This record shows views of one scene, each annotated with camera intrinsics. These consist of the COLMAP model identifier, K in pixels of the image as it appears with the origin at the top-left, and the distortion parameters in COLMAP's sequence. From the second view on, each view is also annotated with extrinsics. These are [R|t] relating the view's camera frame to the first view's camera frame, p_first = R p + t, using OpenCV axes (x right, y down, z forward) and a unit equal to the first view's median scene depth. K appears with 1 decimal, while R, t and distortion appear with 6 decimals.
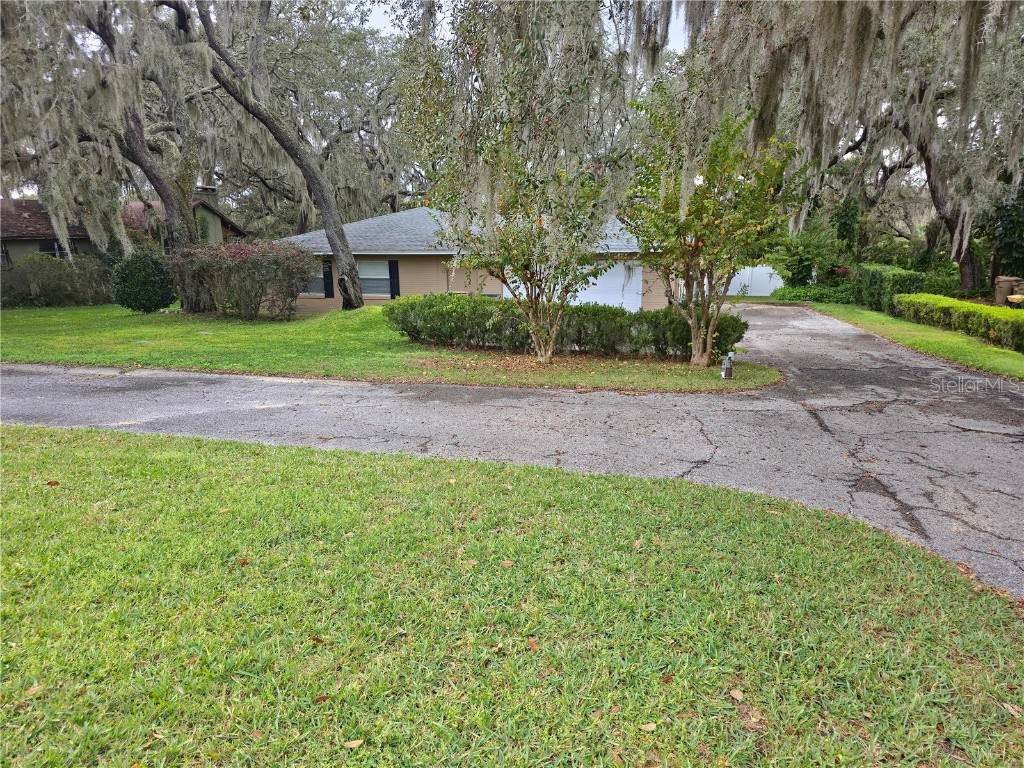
lens RADIAL K [[687.5, 0, 511.7], [0, 687.5, 382.0], [0, 0, 1]] dist [0.068319, -0.053035]
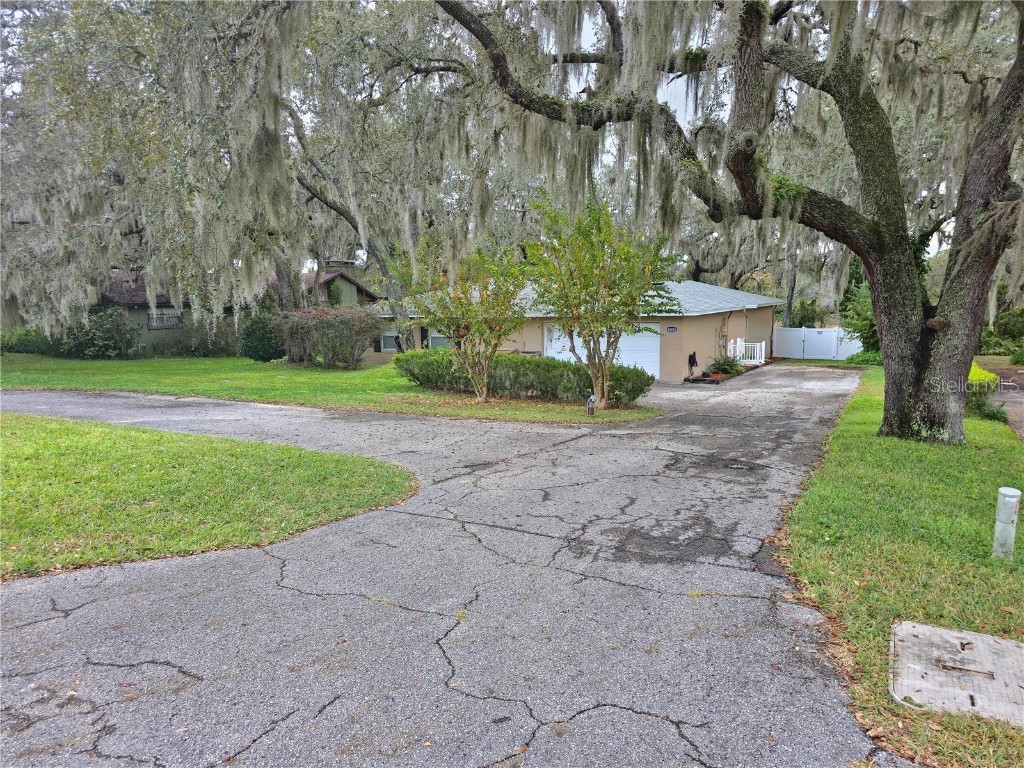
lens RADIAL K [[687.5, 0, 512.5], [0, 687.5, 387.0], [0, 0, 1]] dist [0.068319, -0.053035]
pose [[0.970861, 0.029013, -0.237880, 0.336846], [-0.048744, 0.995801, -0.077486, 0.030970], [0.234634, 0.086823, 0.968199, -0.149902]]
